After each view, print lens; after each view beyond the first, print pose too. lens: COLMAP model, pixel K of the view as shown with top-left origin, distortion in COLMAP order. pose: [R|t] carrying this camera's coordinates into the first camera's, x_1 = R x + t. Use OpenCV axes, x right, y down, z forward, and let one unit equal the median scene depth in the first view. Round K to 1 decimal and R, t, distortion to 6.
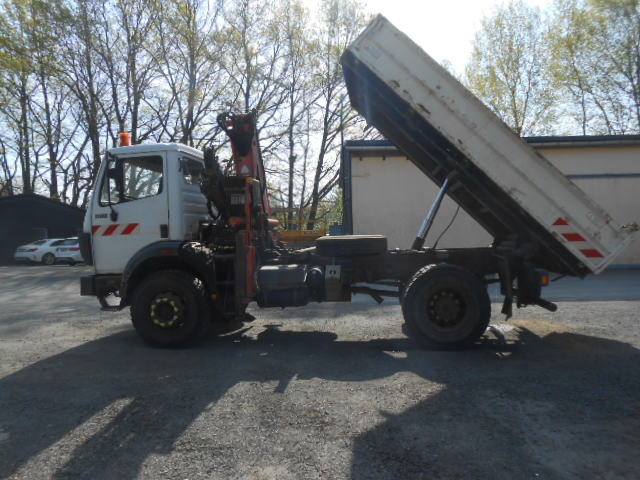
lens RADIAL K [[494.0, 0, 320.0], [0, 494.0, 240.0], [0, 0, 1]] dist [-0.001532, 0.000247]
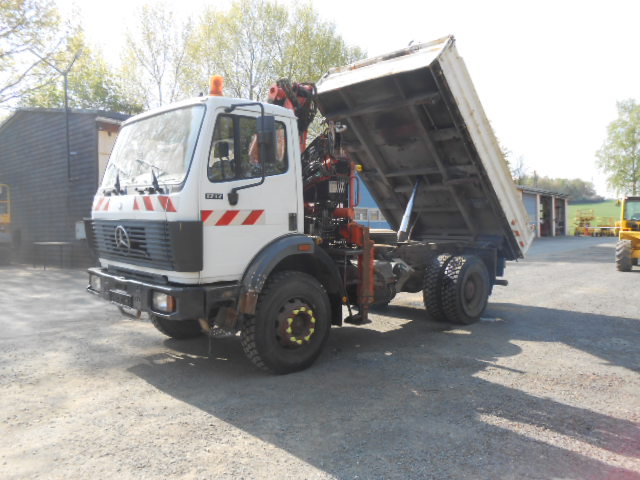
lens RADIAL K [[494.0, 0, 320.0], [0, 494.0, 240.0], [0, 0, 1]] dist [-0.001532, 0.000247]
pose [[0.623087, -0.004669, 0.782139, -0.907895], [-0.011951, 0.999809, 0.015488, -0.001818], [-0.782061, -0.018998, 0.622912, 0.492238]]
